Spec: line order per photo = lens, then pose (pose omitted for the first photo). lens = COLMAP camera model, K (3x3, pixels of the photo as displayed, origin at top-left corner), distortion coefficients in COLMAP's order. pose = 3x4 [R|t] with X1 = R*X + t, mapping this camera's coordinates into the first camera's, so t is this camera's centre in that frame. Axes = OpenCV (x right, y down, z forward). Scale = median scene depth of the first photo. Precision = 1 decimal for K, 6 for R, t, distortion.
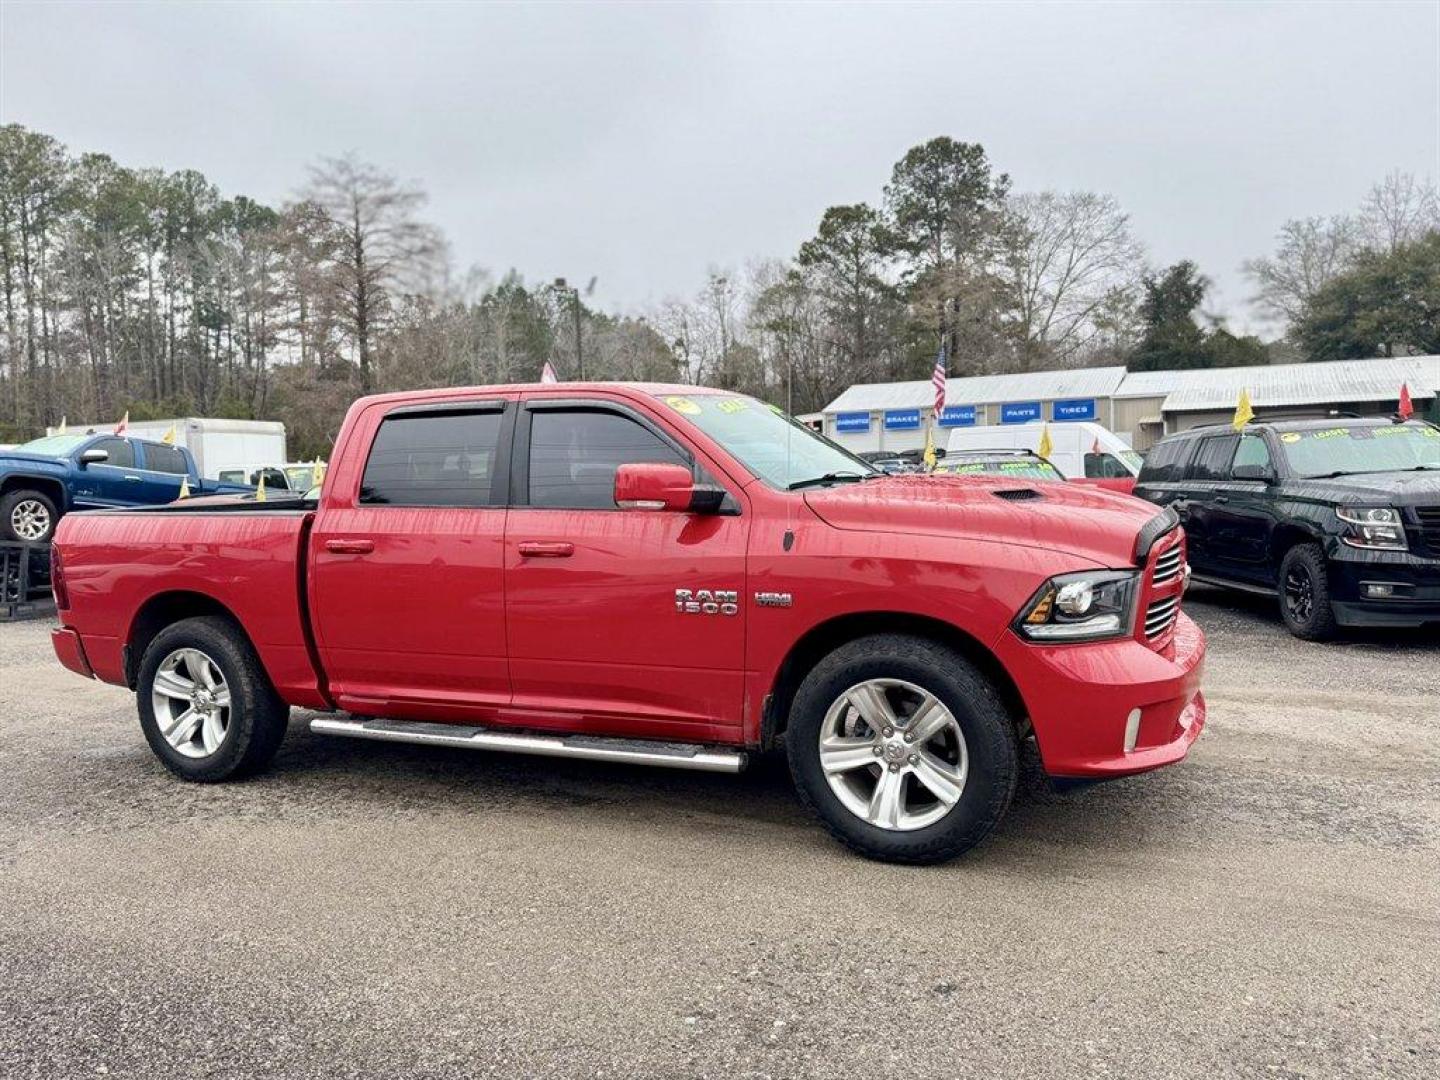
lens RADIAL K [[1063.4, 0, 701.6], [0, 1063.4, 510.8], [0, 0, 1]] dist [0.086224, -0.093196]
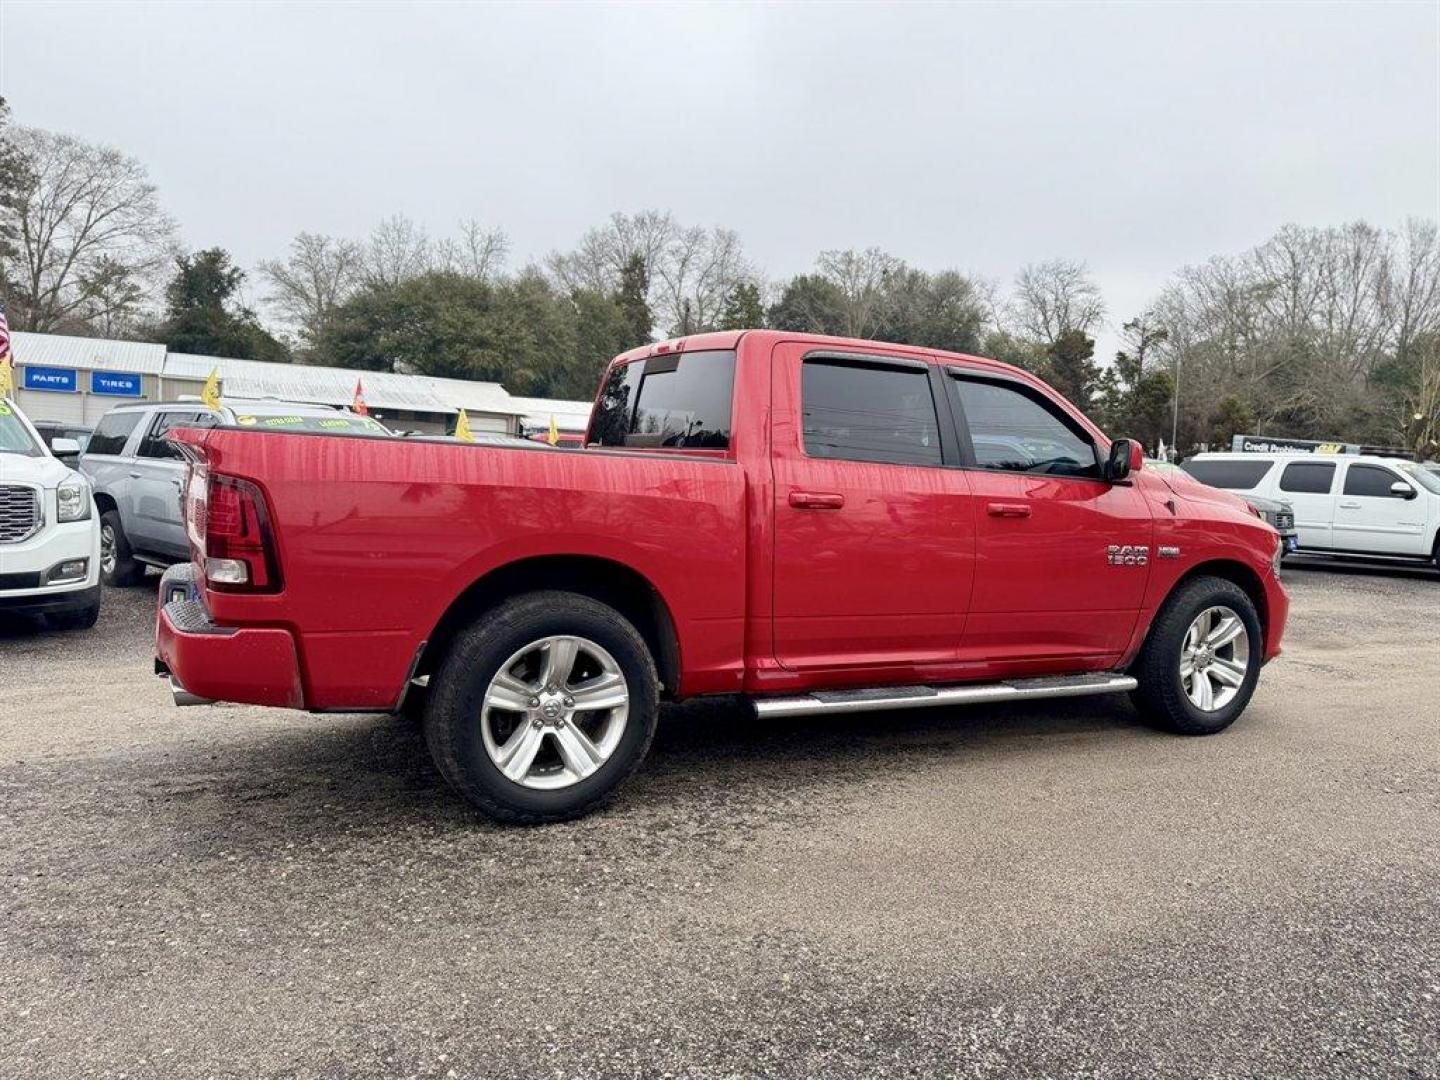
lens RADIAL K [[1033.6, 0, 728.6], [0, 1033.6, 533.3], [0, 0, 1]] dist [0.079916, -0.095114]
pose [[0.600077, 0.009086, 0.799890, -1.262862], [-0.035164, 0.999269, 0.015029, 0.058237], [-0.799169, -0.037146, 0.599958, 0.645125]]
